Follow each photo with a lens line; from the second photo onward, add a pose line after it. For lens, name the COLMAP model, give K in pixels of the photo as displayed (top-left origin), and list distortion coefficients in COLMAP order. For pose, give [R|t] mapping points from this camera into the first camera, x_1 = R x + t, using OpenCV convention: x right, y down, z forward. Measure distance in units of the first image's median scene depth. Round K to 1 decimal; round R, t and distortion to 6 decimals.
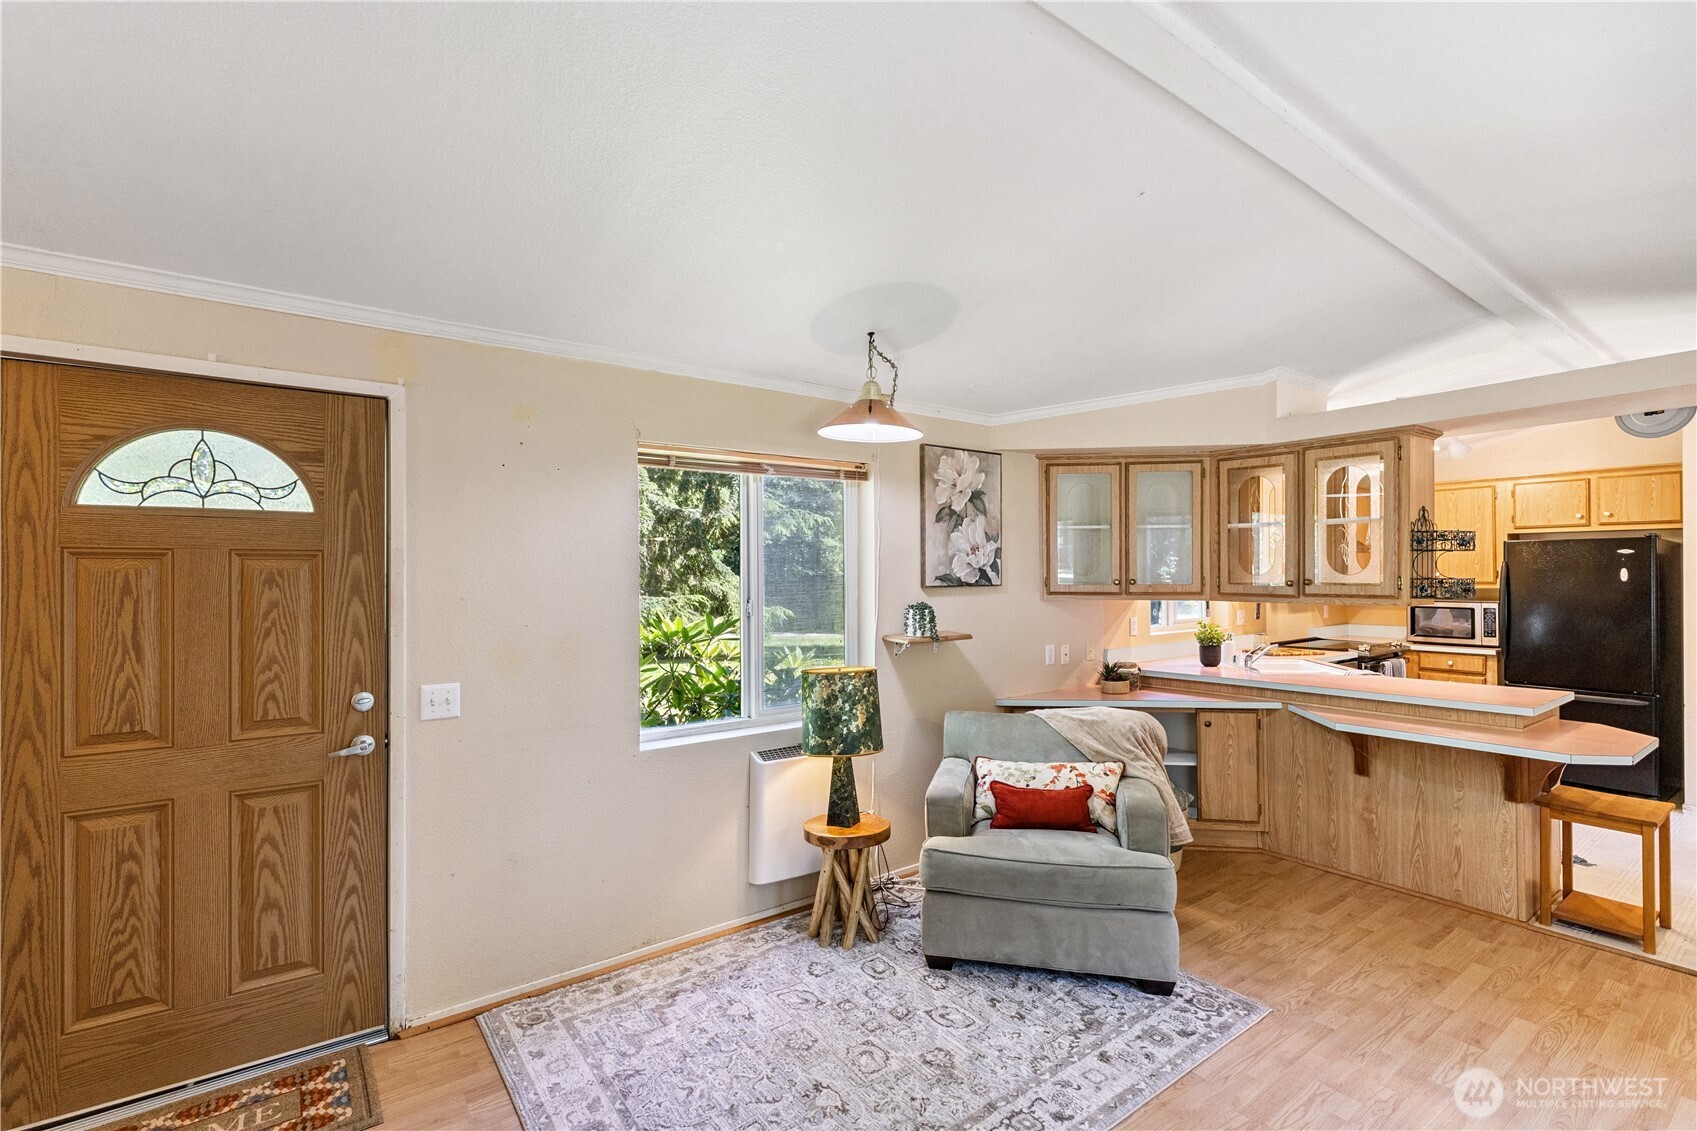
lens RADIAL K [[769.4, 0, 852.6], [0, 769.4, 570.3], [0, 0, 1]] dist [0.000421, 0.000014]
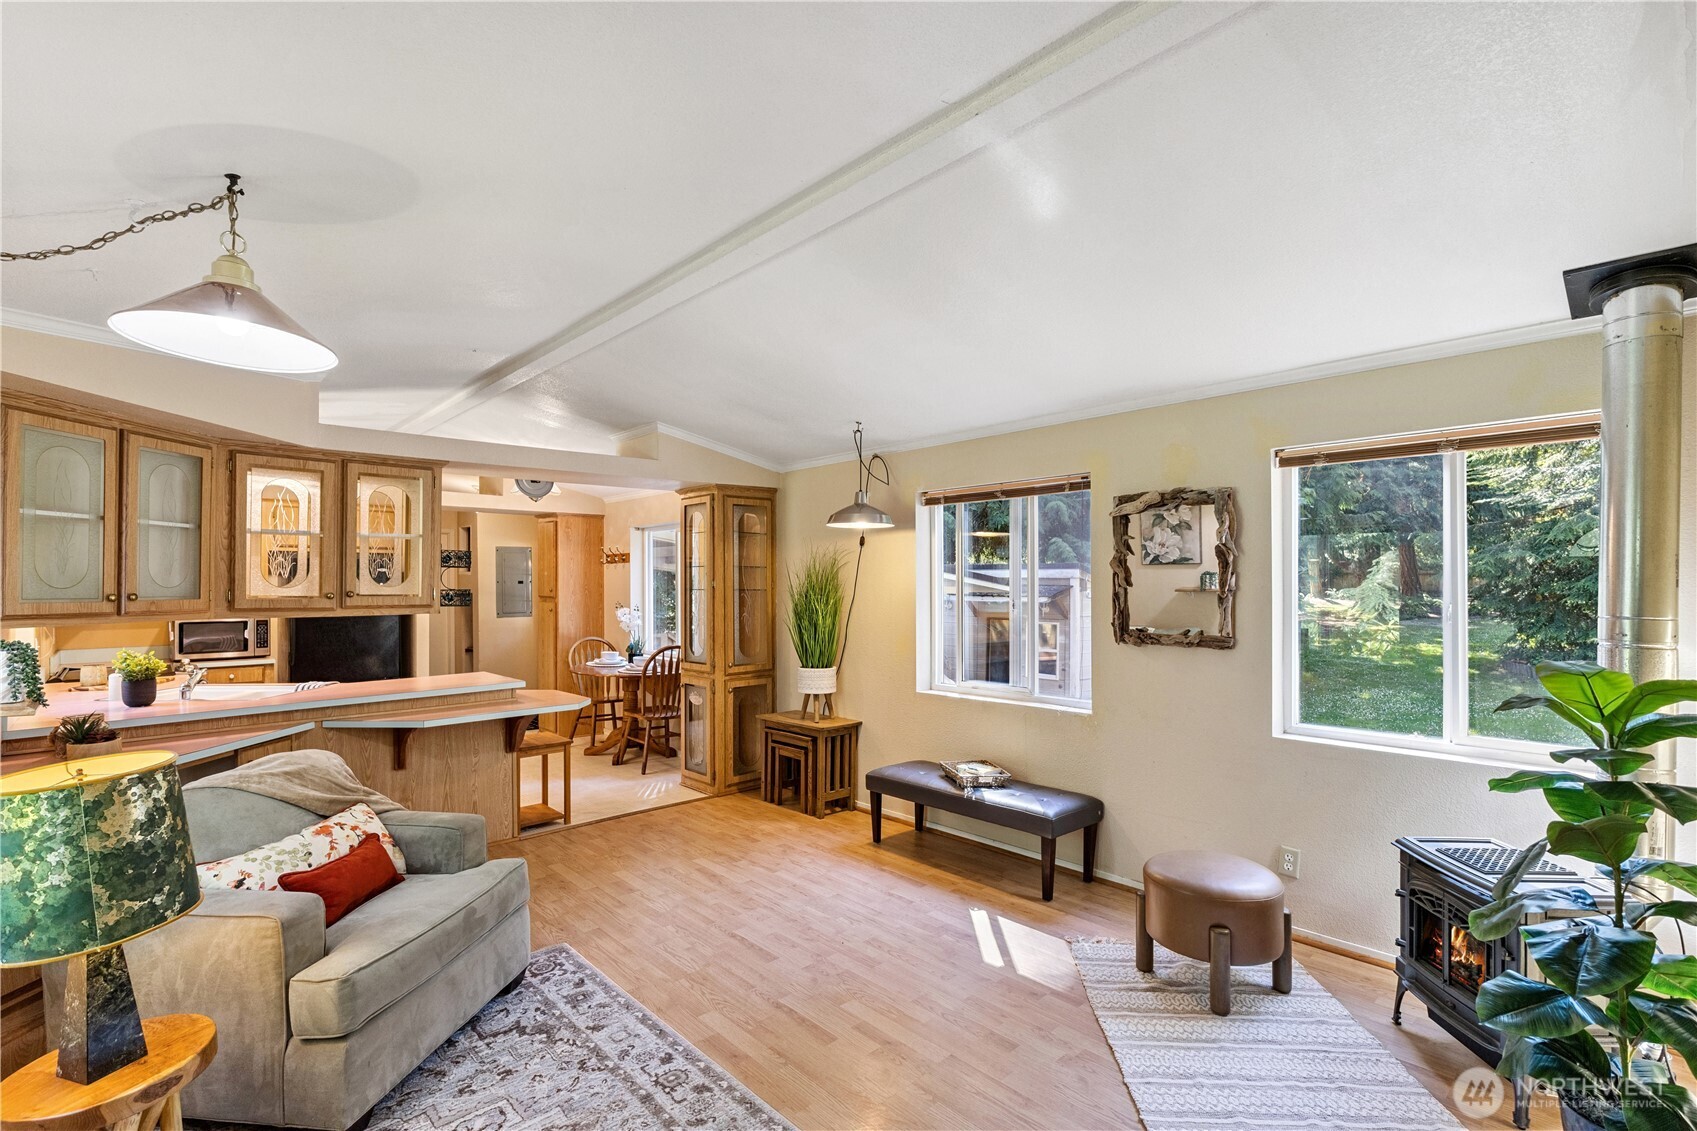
lens RADIAL K [[781.1, 0, 852.3], [0, 781.1, 587.5], [0, 0, 1]] dist [0.001748, -0.000325]
pose [[-0.112418, -0.000042, 0.993661, -0.495533], [0.000624, 1.000000, 0.000113, 0.007173], [-0.993661, 0.000633, -0.112418, 0.467960]]
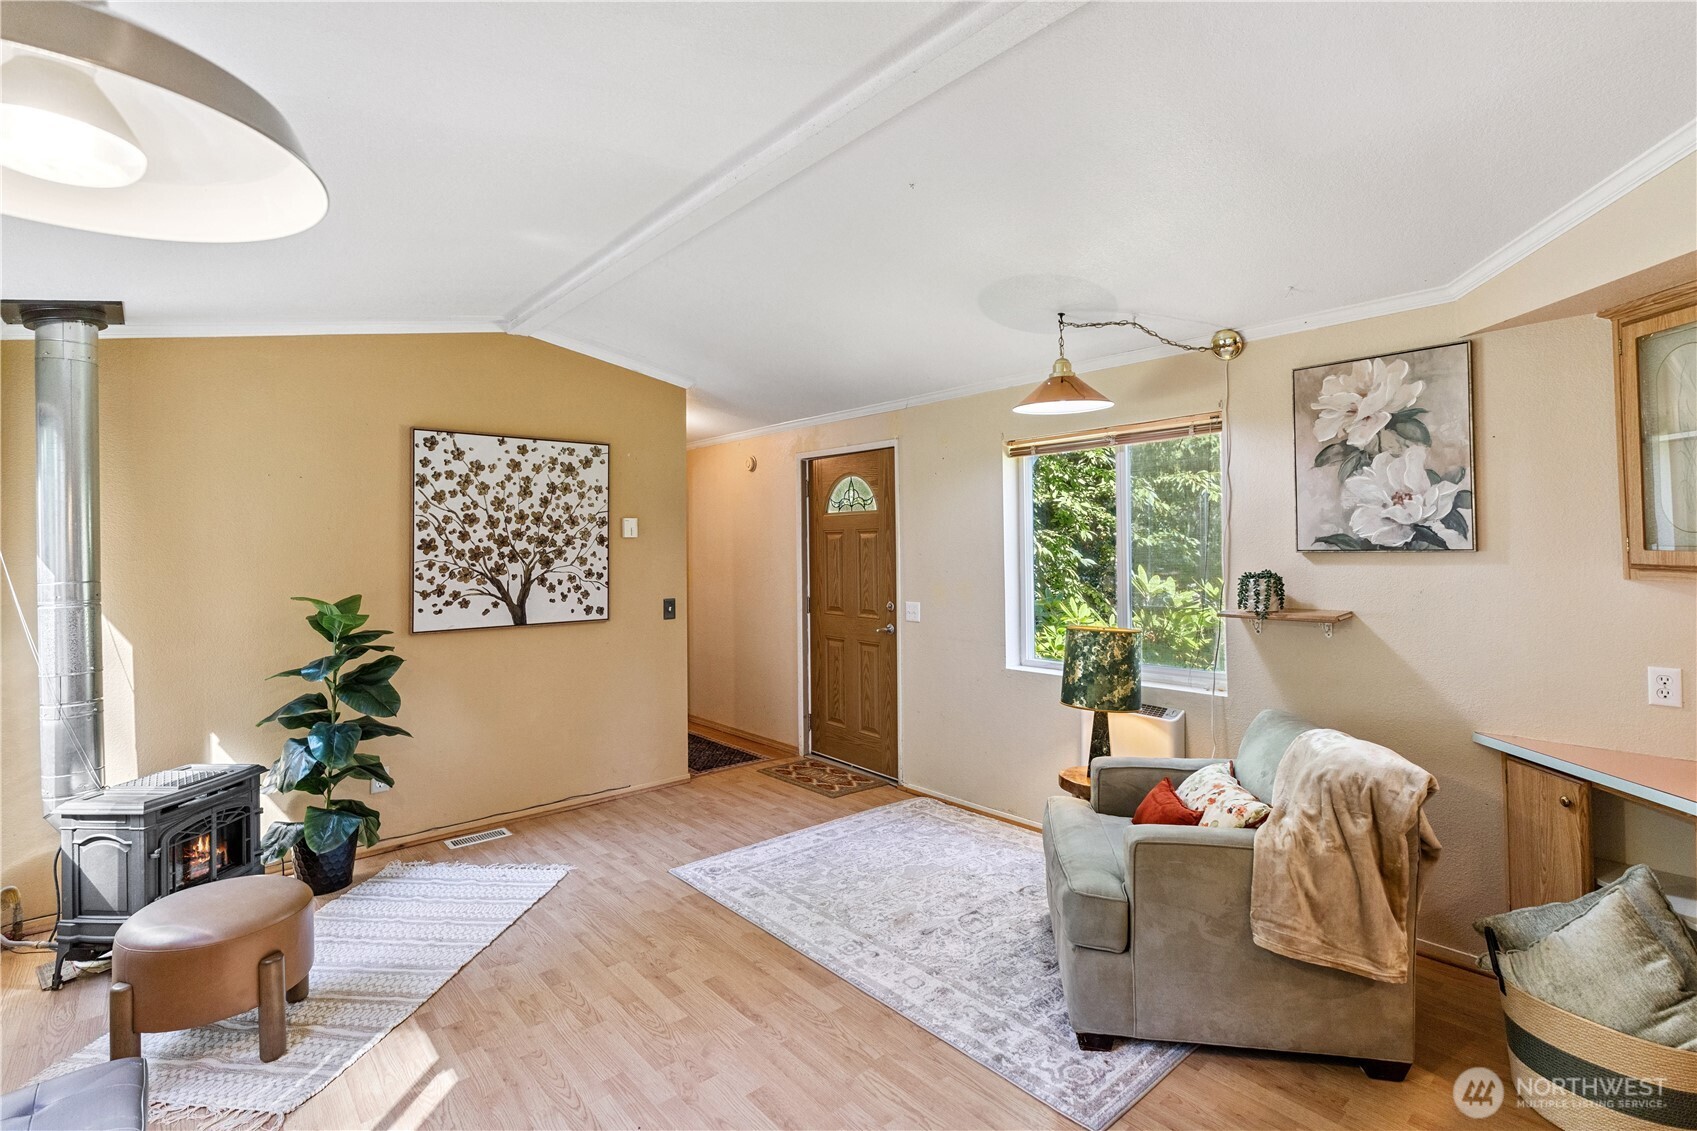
lens RADIAL K [[796.3, 0, 852.7], [0, 796.3, 528.3], [0, 0, 1]] dist [0.001022, 0.000153]
pose [[0.076099, -0.017359, -0.996949, 0.876163], [0.016229, 0.999738, -0.016169, 0.004203], [0.996968, -0.014949, 0.076361, 0.490131]]
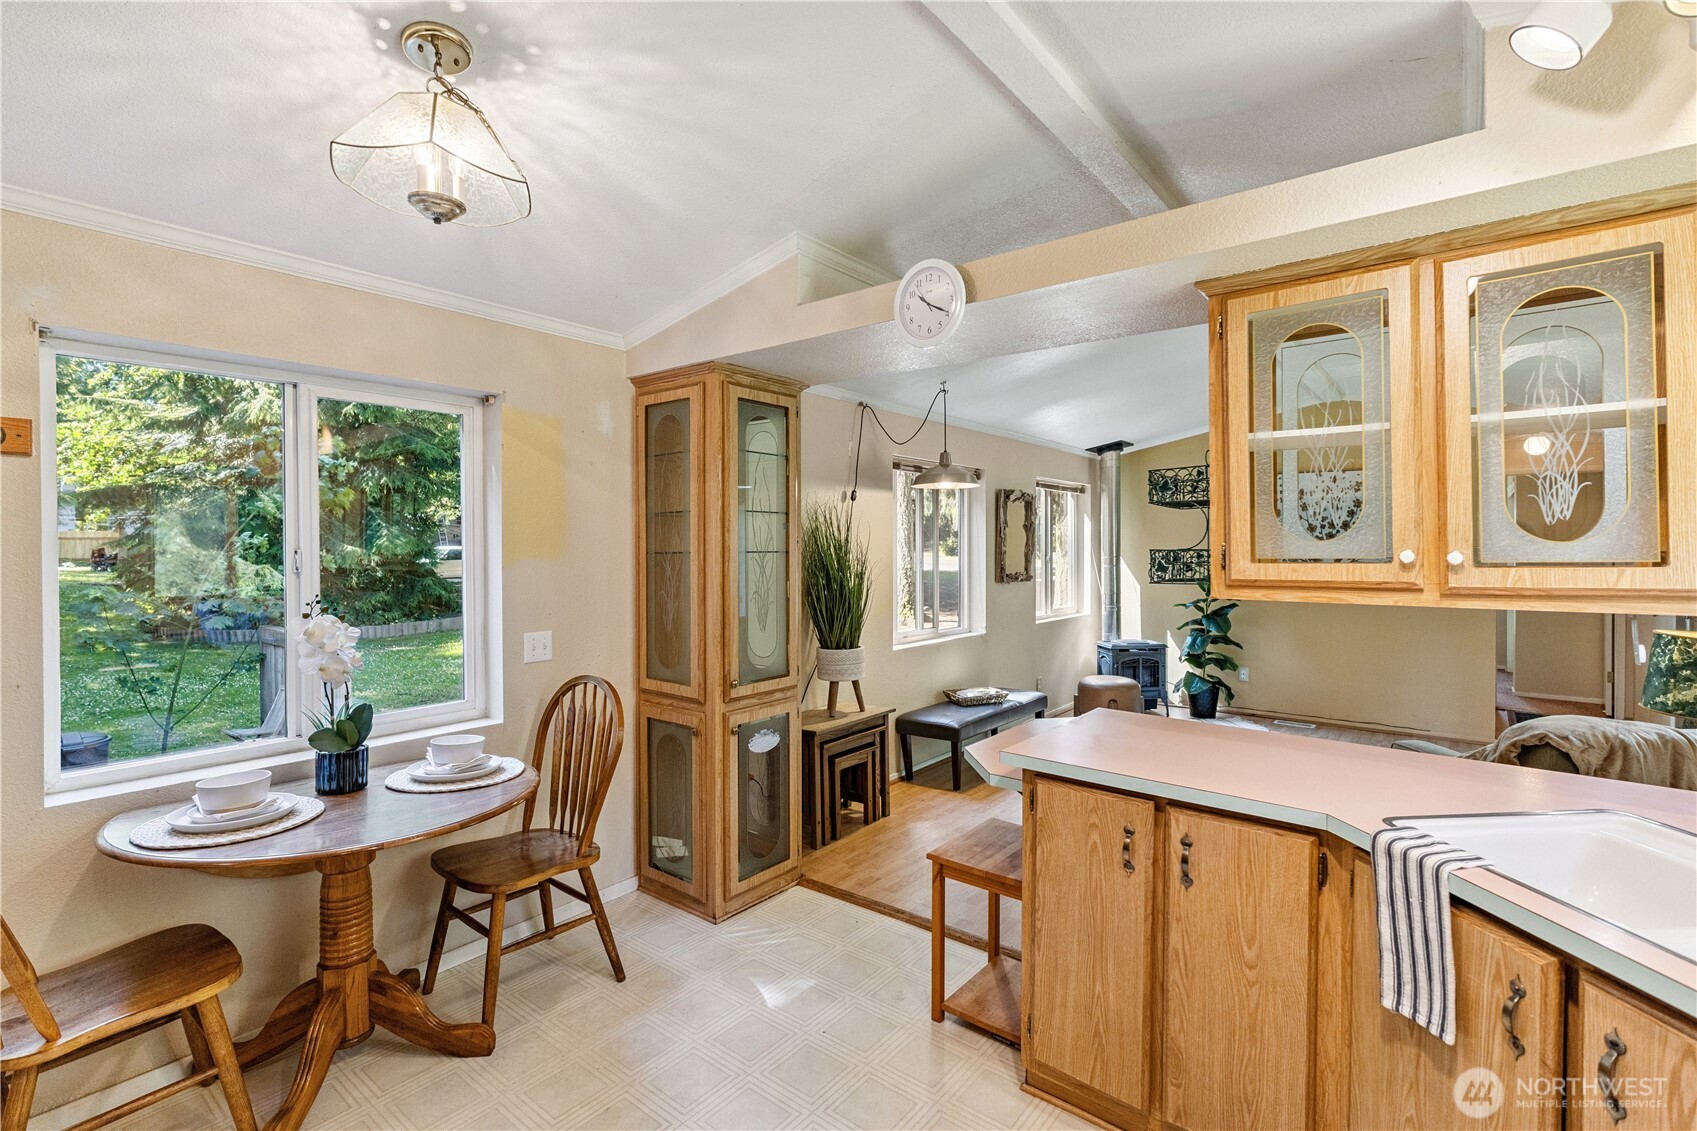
lens RADIAL K [[770.6, 0, 855.3], [0, 770.6, 552.6], [0, 0, 1]] dist [-0.000319, 0.000002]
pose [[-0.967368, 0.006700, -0.253286, 1.105341], [0.005430, 0.999969, 0.005716, 0.007390], [0.253316, 0.004154, -0.967375, 1.424825]]
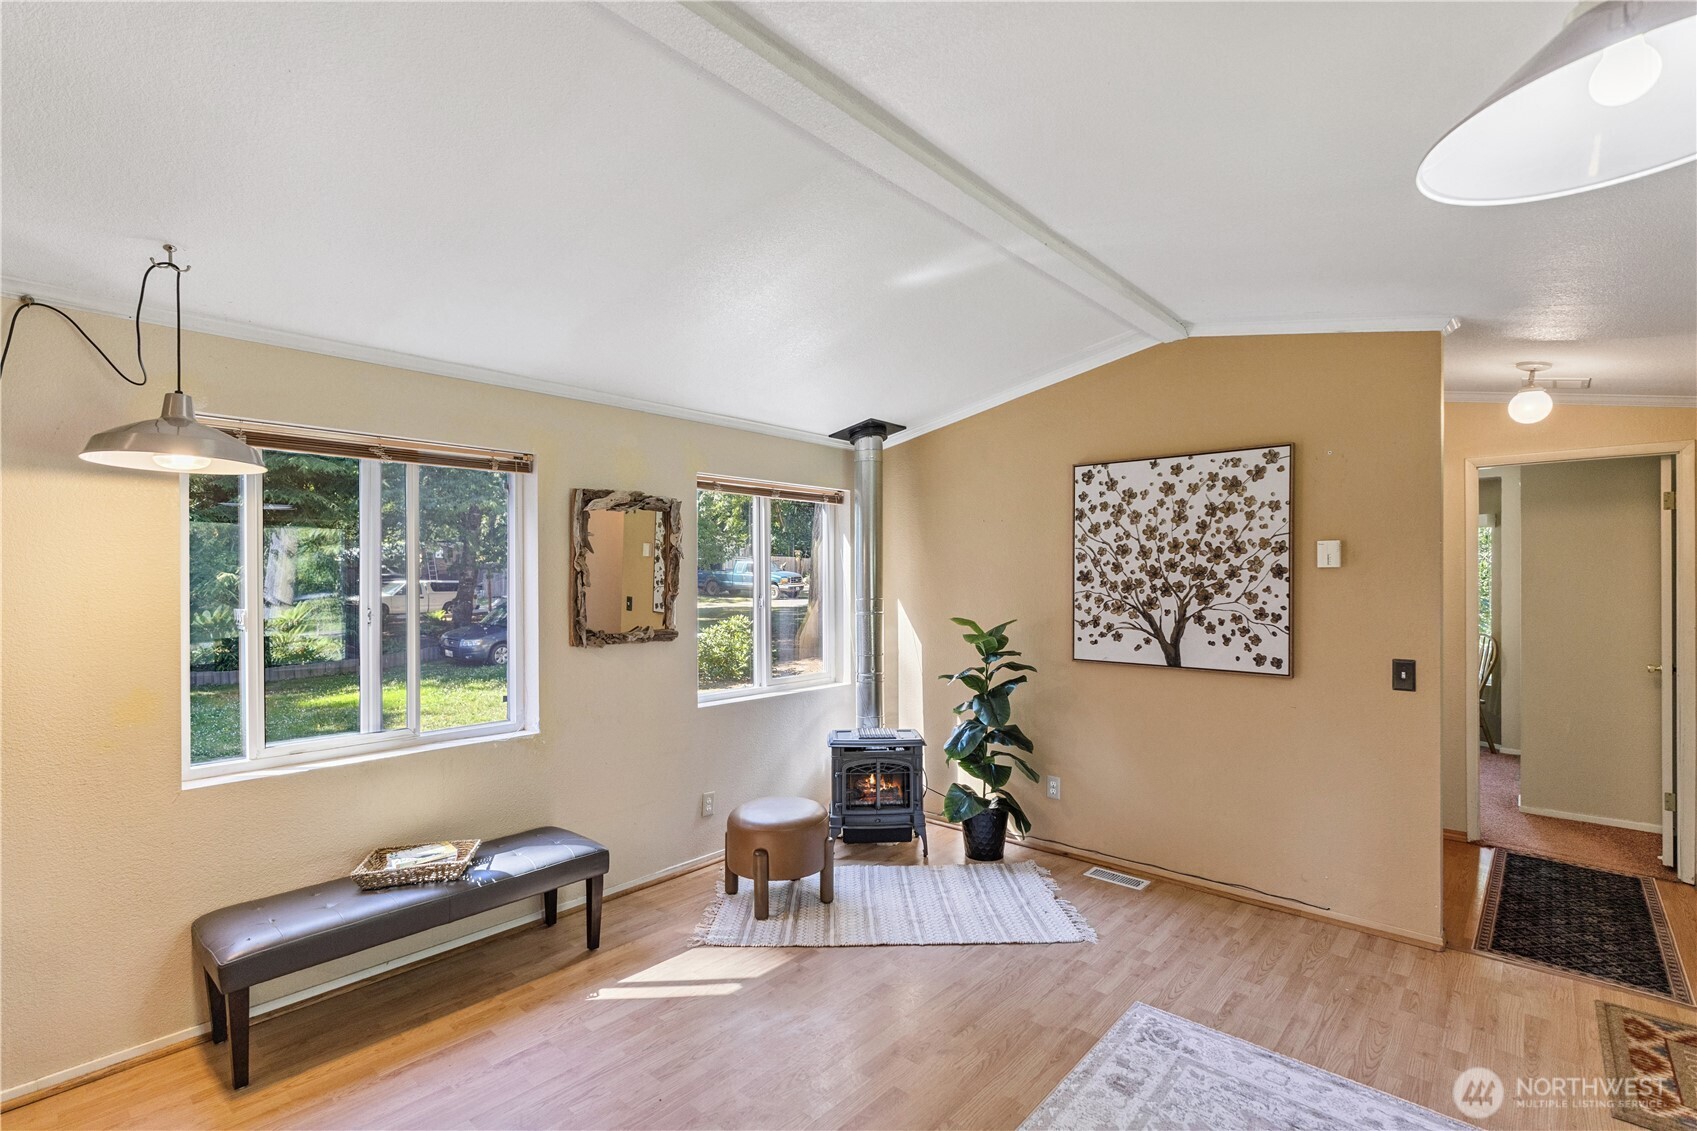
lens RADIAL K [[770.8, 0, 857.7], [0, 770.8, 578.5], [0, 0, 1]] dist [-0.002524, -0.000105]
pose [[-0.979389, 0.007346, -0.201849, 0.306373], [0.008115, 0.999963, -0.002984, 0.003367], [0.201819, -0.004561, -0.979412, 0.975818]]
